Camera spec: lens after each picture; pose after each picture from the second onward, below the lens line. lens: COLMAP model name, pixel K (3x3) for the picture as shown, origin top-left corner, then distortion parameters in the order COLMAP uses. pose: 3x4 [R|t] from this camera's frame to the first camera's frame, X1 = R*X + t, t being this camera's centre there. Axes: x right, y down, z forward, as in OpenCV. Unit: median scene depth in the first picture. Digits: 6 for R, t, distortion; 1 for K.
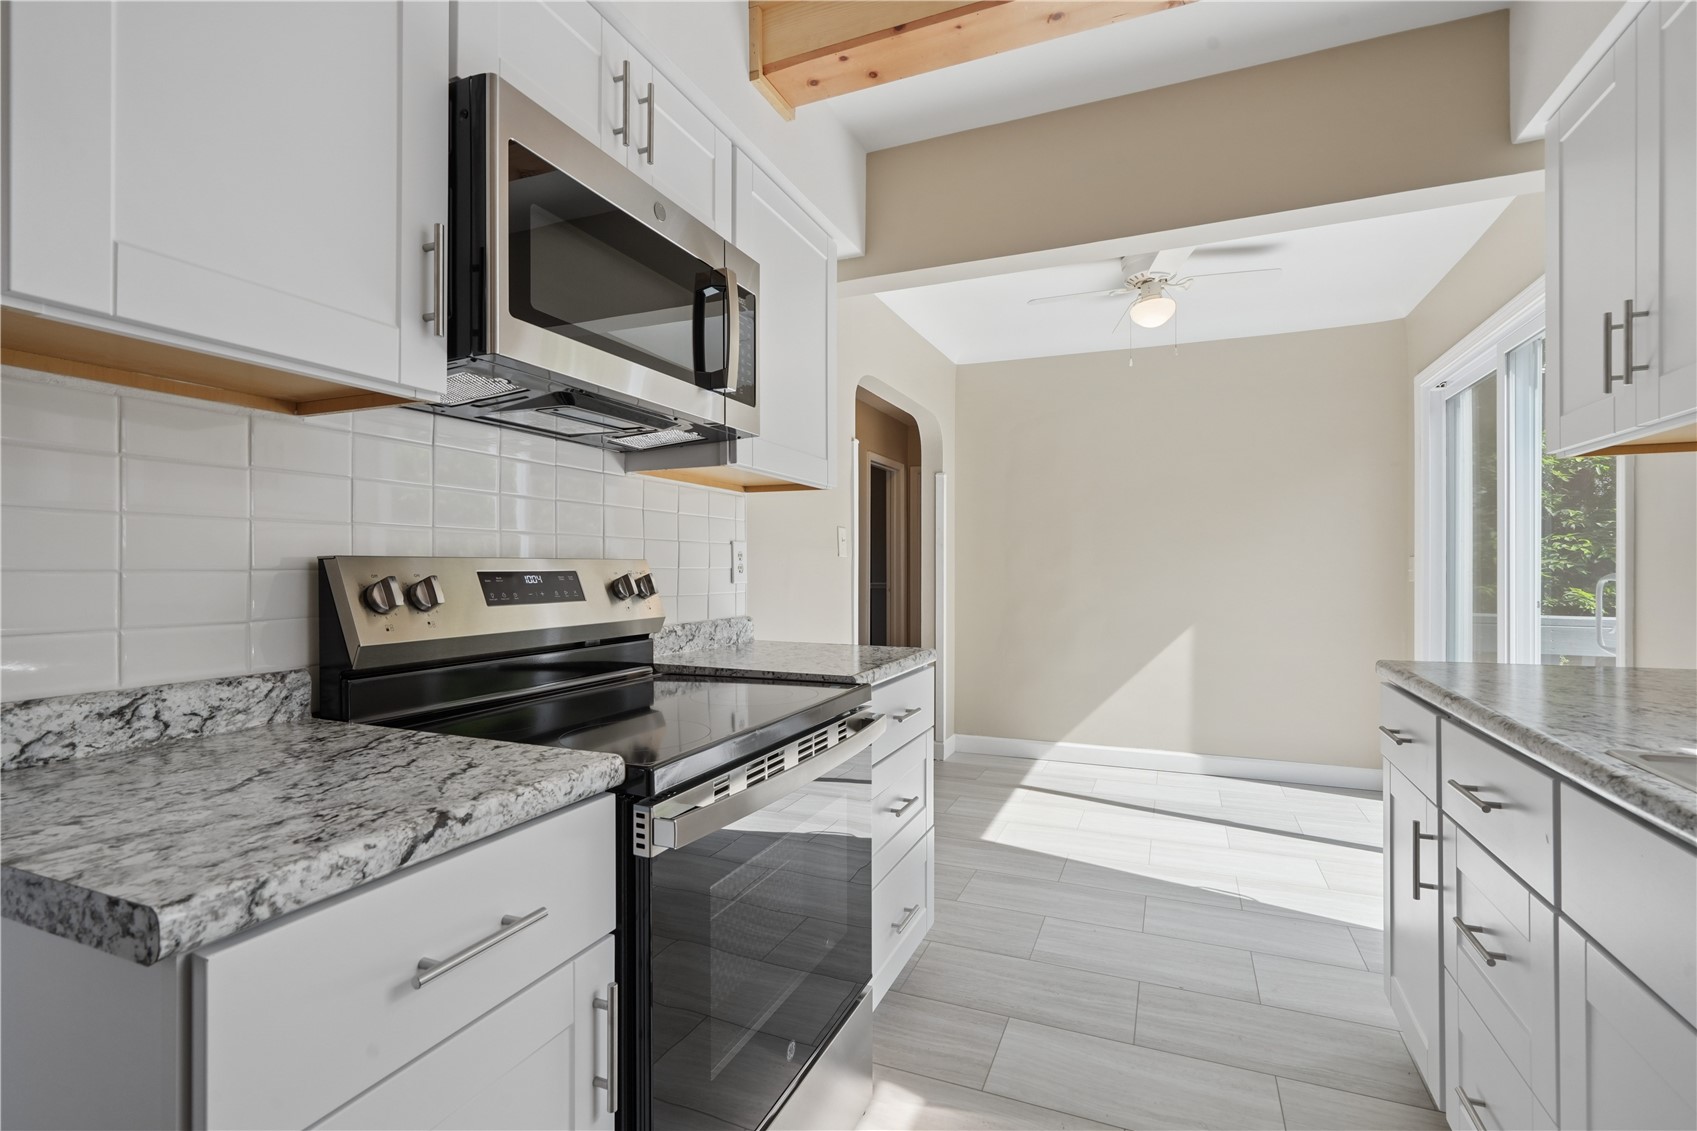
lens RADIAL K [[768.2, 0, 848.8], [0, 768.2, 576.9], [0, 0, 1]] dist [-0.008694, 0.008066]
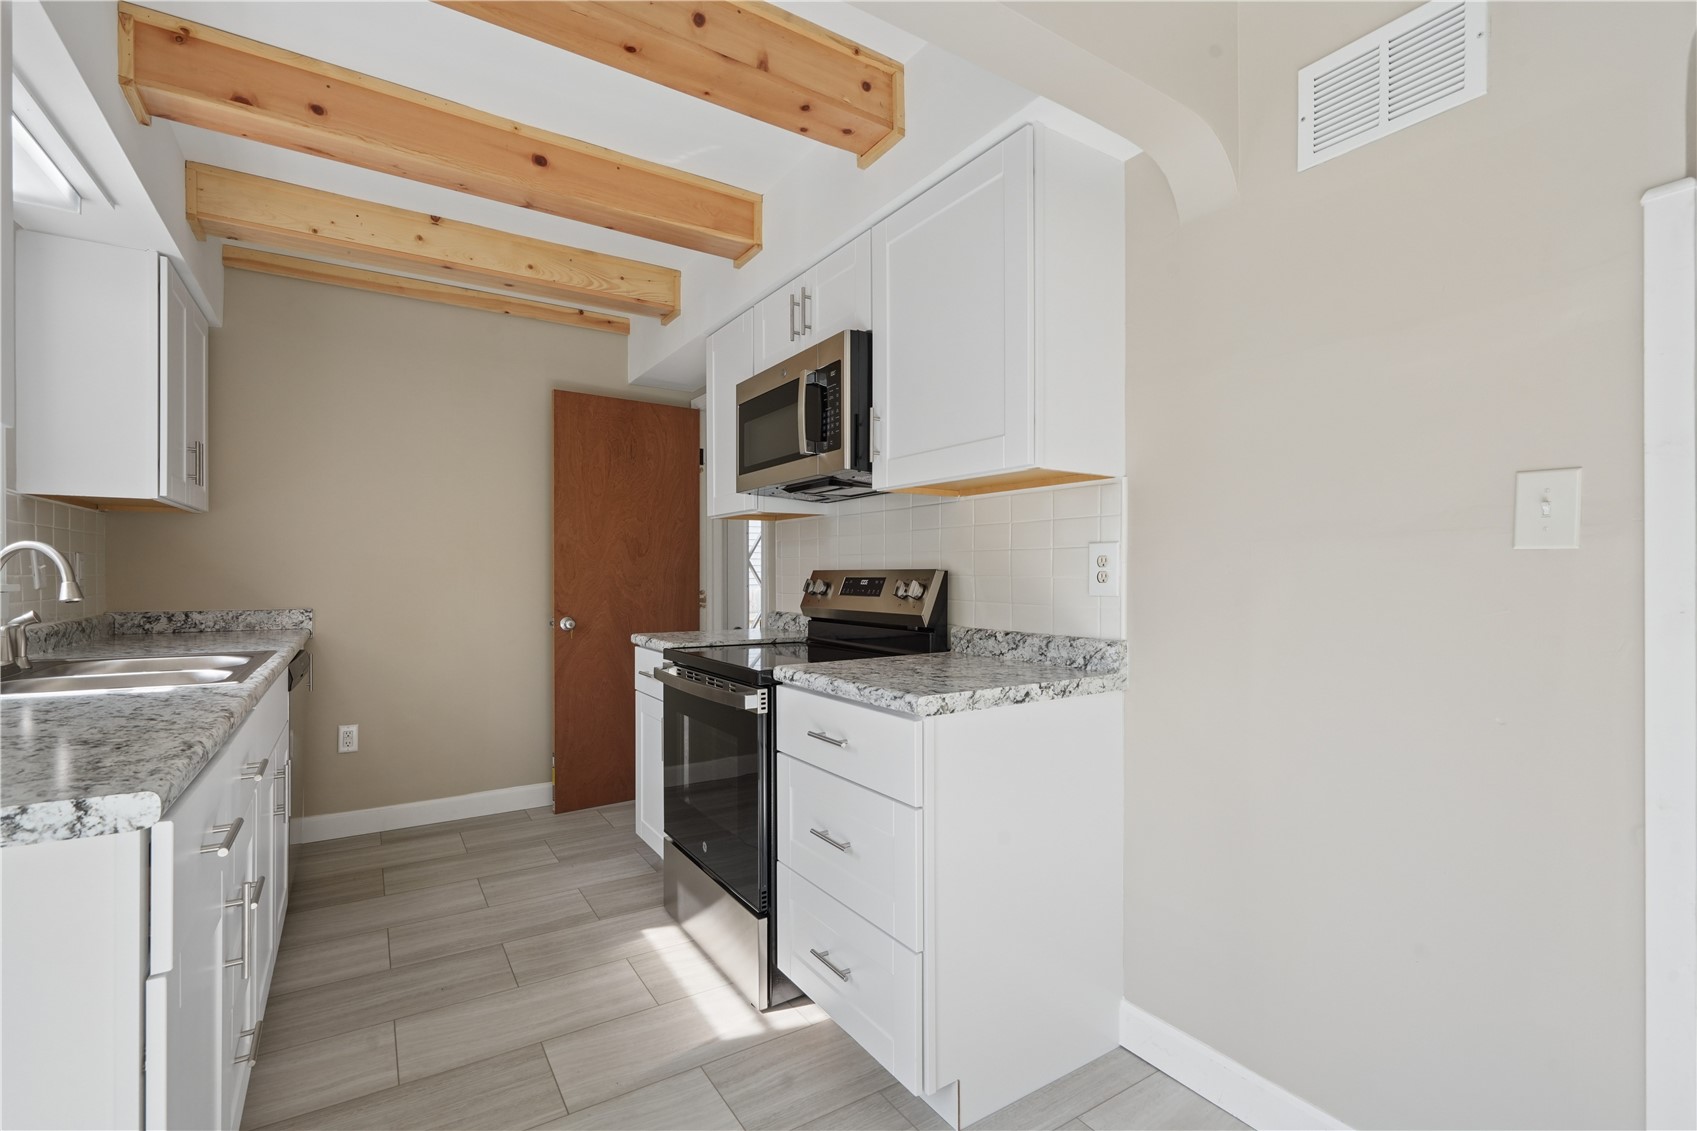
lens RADIAL K [[768.2, 0, 848.8], [0, 768.2, 576.9], [0, 0, 1]] dist [-0.008694, 0.008066]
pose [[-0.563021, 0.009180, -0.826391, 0.706442], [-0.006353, 0.999861, 0.015436, -0.023476], [0.826418, 0.013941, -0.562884, 1.333868]]
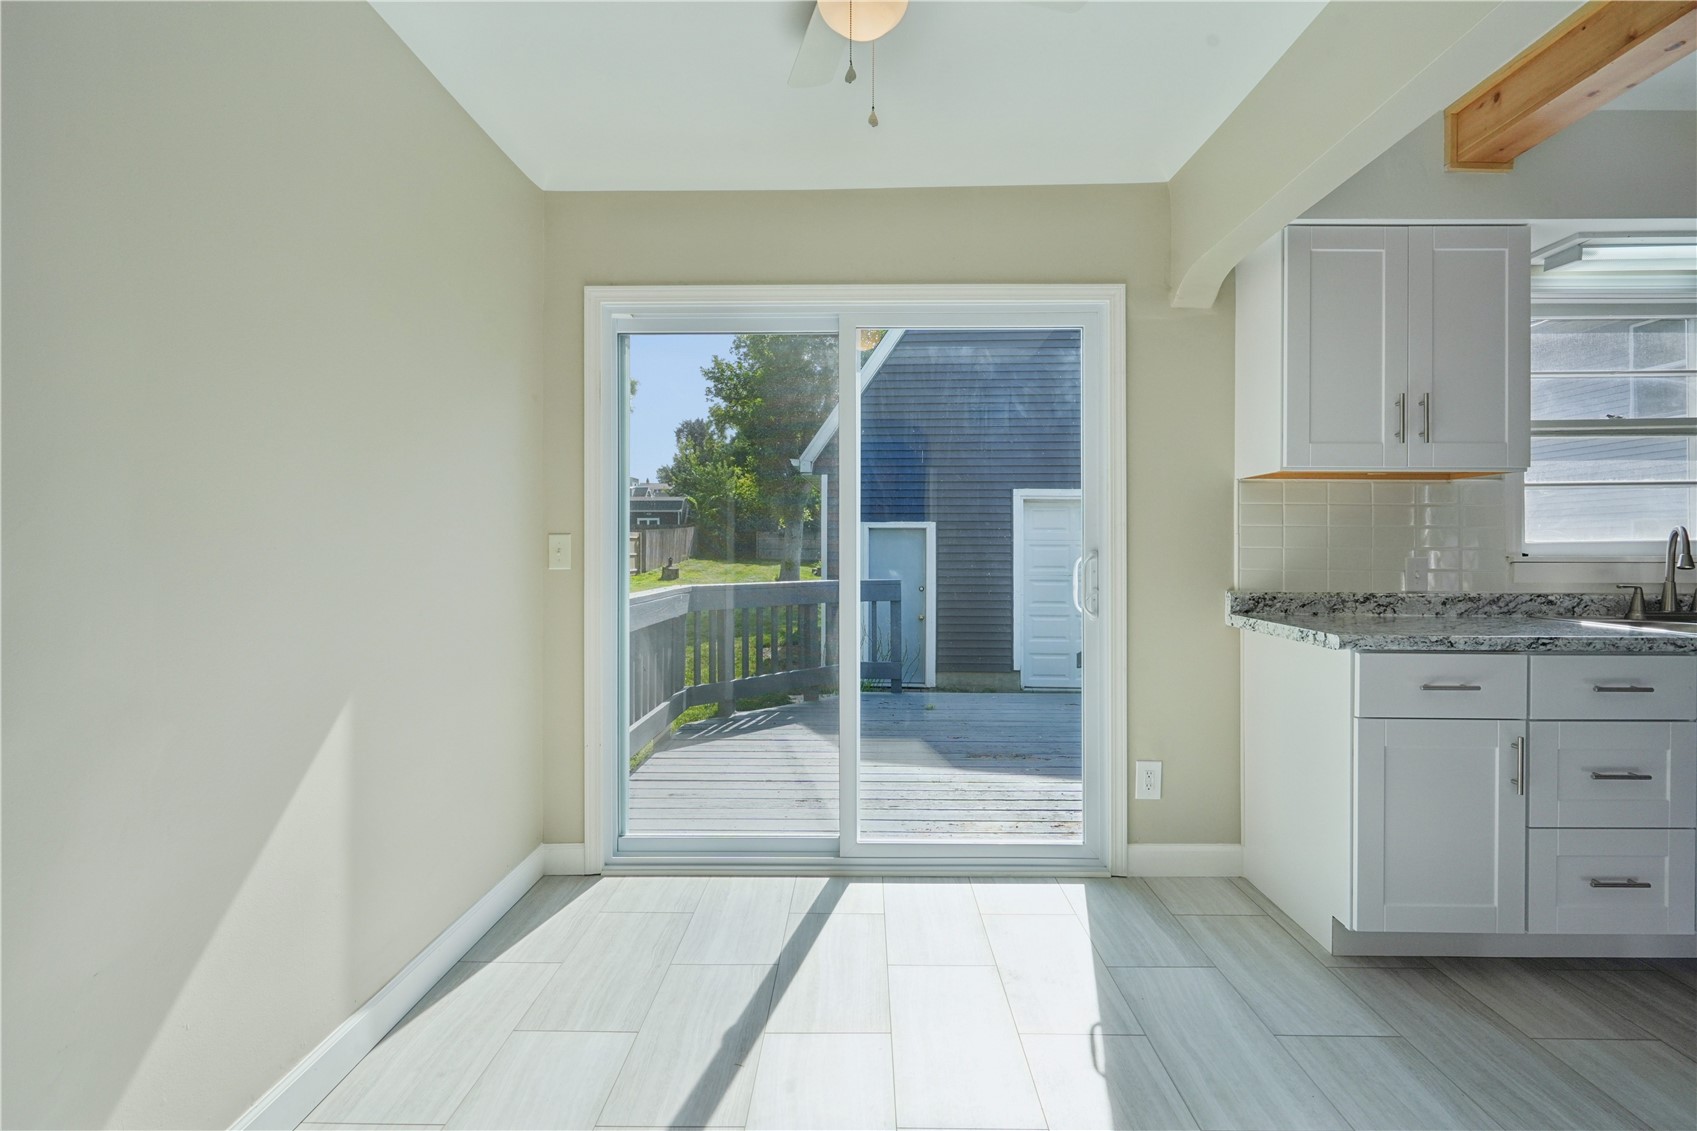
lens RADIAL K [[767.4, 0, 849.9], [0, 767.4, 565.5], [0, 0, 1]] dist [-0.001535, 0.000646]
pose [[-0.380507, -0.014272, 0.924668, -0.039791], [0.012437, 0.999711, 0.020549, -0.022297], [-0.924694, 0.019319, -0.380220, 1.739733]]
